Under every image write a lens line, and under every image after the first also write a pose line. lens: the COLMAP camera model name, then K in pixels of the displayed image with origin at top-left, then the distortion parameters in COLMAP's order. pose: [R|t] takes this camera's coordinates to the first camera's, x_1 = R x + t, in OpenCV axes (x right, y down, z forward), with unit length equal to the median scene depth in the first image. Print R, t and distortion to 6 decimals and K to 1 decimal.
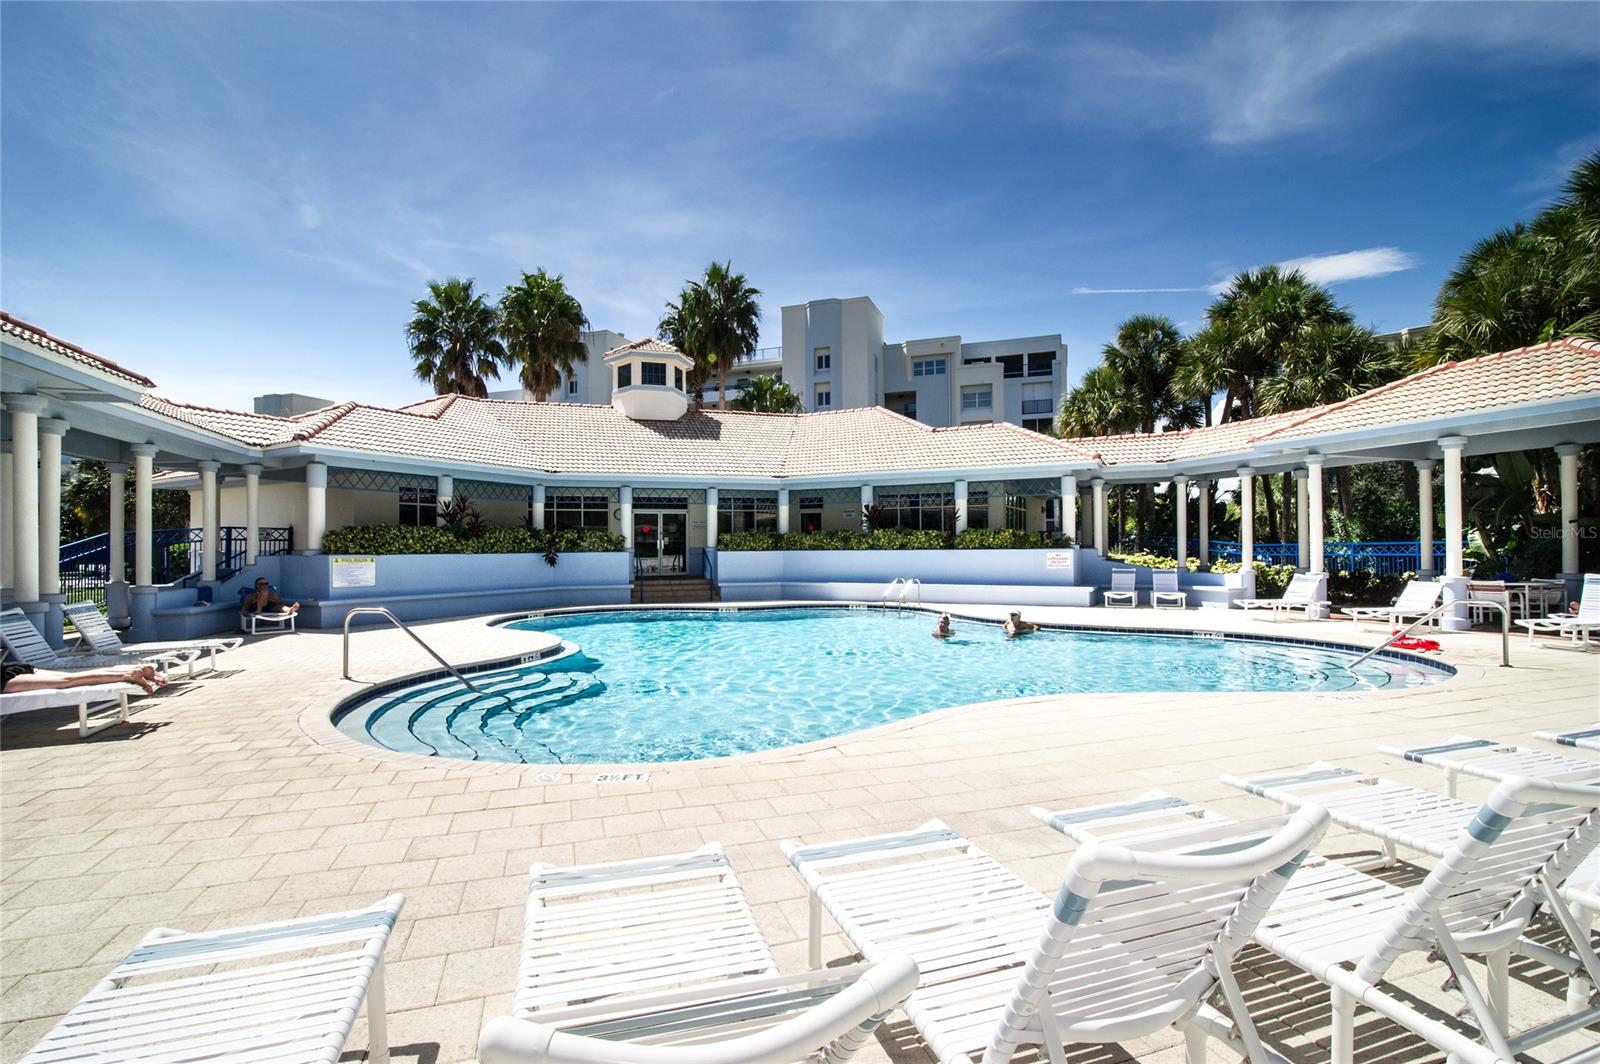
lens RADIAL K [[738.3, 0, 800.0], [0, 738.3, 532.0], [0, 0, 1]] dist [-0.020422, -0.000243]
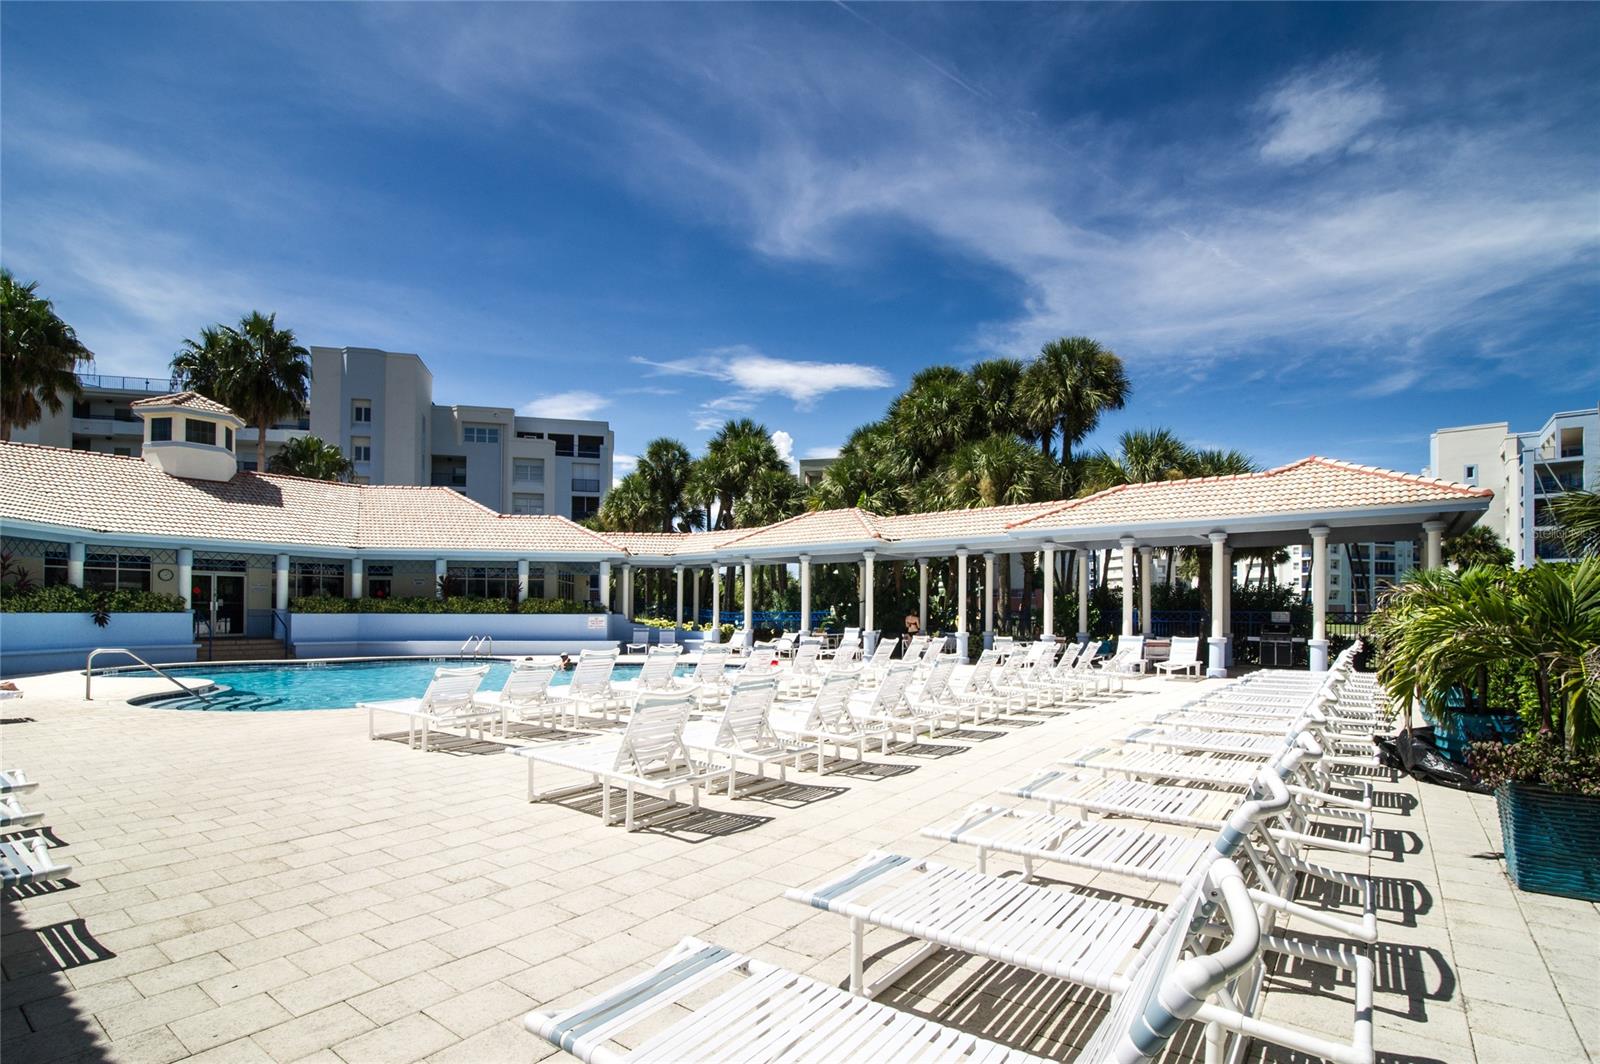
lens RADIAL K [[758.2, 0, 793.8], [0, 758.2, 617.8], [0, 0, 1]] dist [-0.022064, 0.000192]
pose [[0.835797, 0.007742, 0.548984, -0.095069], [-0.020800, 0.999629, 0.017569, -0.001838], [-0.548644, -0.026103, 0.835648, -0.309071]]
